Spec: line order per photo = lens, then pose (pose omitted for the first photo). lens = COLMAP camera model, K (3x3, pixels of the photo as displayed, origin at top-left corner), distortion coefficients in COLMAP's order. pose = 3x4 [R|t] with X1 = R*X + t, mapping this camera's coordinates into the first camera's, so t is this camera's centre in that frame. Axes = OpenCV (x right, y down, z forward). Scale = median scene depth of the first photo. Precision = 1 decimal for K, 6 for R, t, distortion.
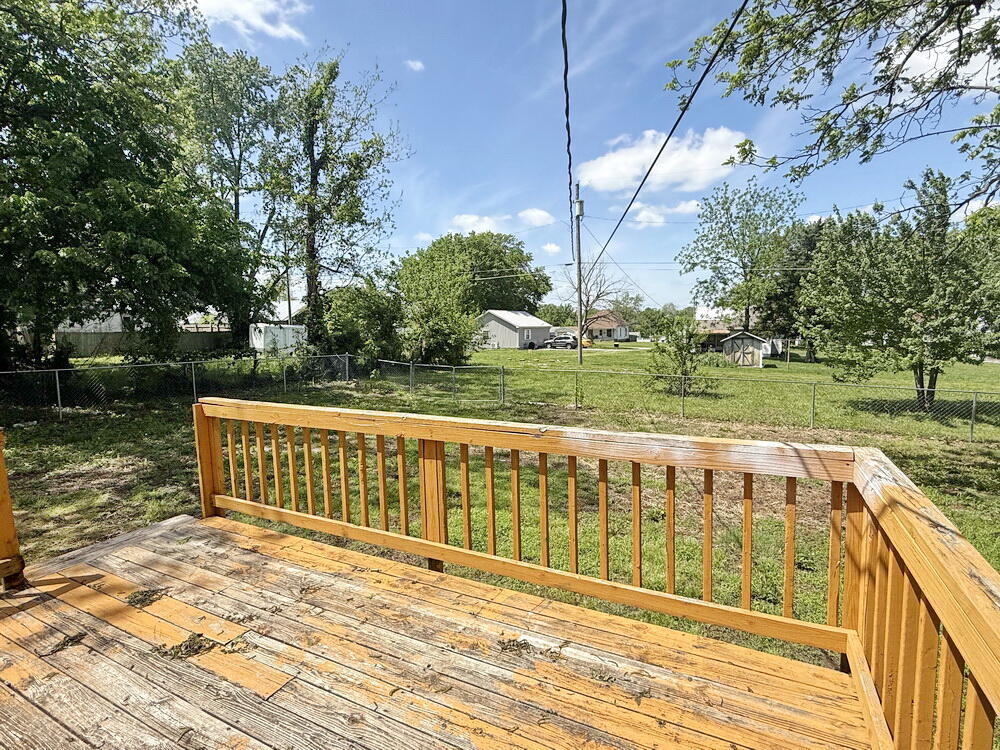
lens RADIAL K [[500.8, 0, 501.6], [0, 500.8, 378.4], [0, 0, 1]] dist [-0.001806, 0.000647]
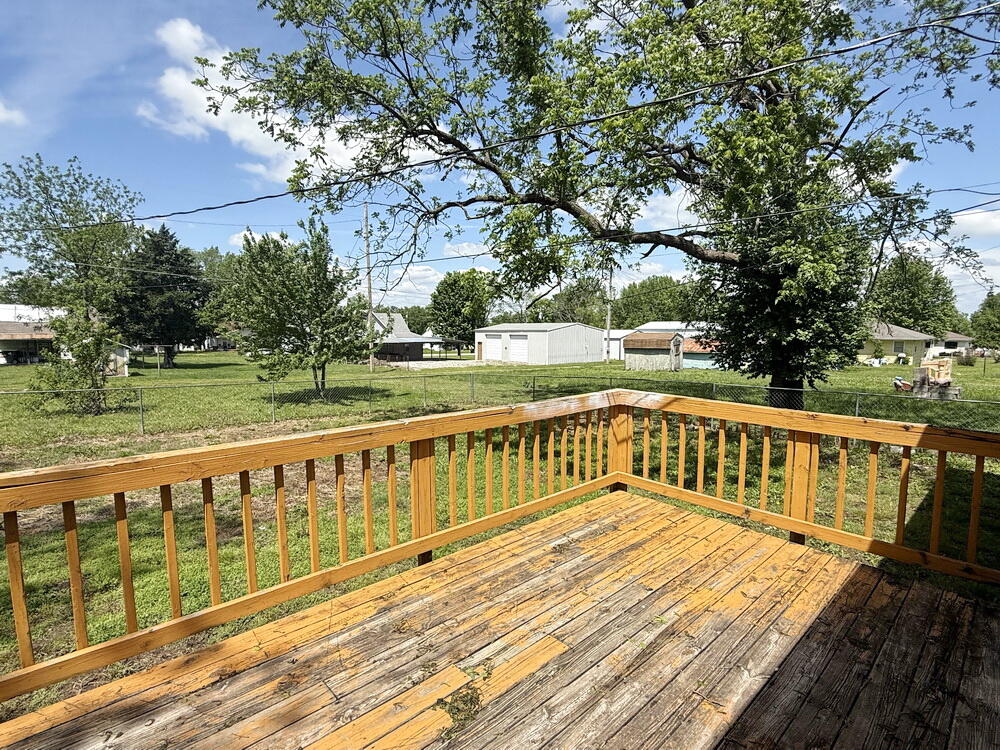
lens RADIAL K [[500.8, 0, 502.1], [0, 500.8, 376.2], [0, 0, 1]] dist [-0.001806, 0.000647]
pose [[0.336302, -0.069413, 0.939193, -0.226321], [0.083768, 0.995532, 0.043581, -0.009004], [-0.938021, 0.064018, 0.340614, 0.100792]]
